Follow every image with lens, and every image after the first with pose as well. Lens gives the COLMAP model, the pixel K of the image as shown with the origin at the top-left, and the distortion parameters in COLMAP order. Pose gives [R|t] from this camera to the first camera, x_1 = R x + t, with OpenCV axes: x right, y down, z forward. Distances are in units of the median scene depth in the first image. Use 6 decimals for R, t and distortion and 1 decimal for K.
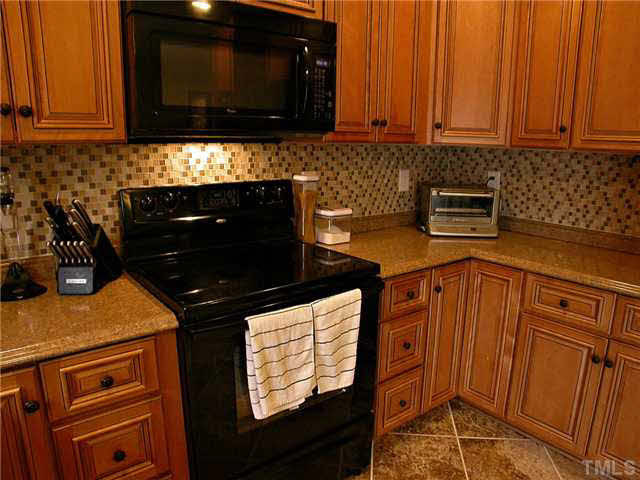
lens RADIAL K [[452.2, 0, 331.9], [0, 452.2, 248.6], [0, 0, 1]] dist [-0.160373, 0.084580]
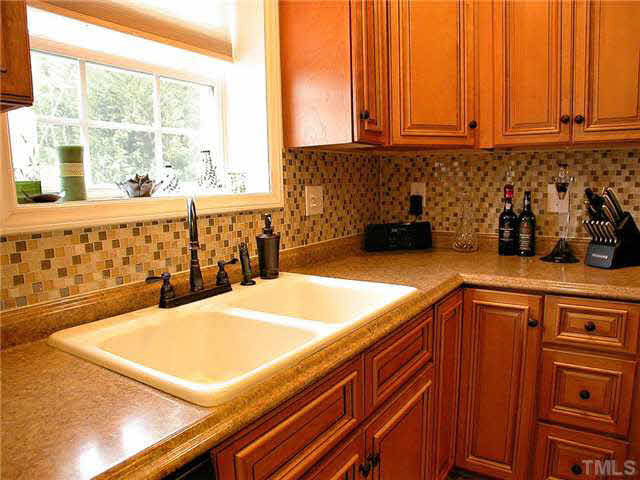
lens RADIAL K [[452.2, 0, 331.9], [0, 452.2, 248.6], [0, 0, 1]] dist [-0.160373, 0.084580]
pose [[0.313548, 0.110526, -0.943118, 0.278148], [-0.195866, 0.979373, 0.049657, 0.127179], [0.929152, 0.169155, 0.328729, -0.092769]]
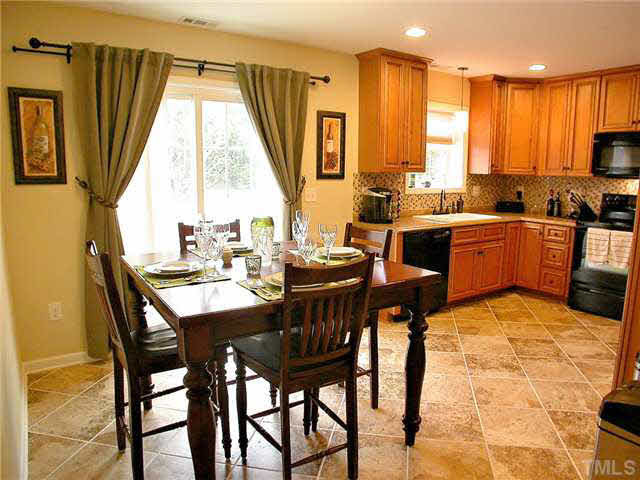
lens RADIAL K [[452.2, 0, 331.9], [0, 452.2, 248.6], [0, 0, 1]] dist [-0.160373, 0.084580]
pose [[-0.074441, 0.155041, -0.985099, 2.685338], [-0.243812, 0.955031, 0.168733, 0.190351], [0.966961, 0.252740, -0.033292, -0.624700]]
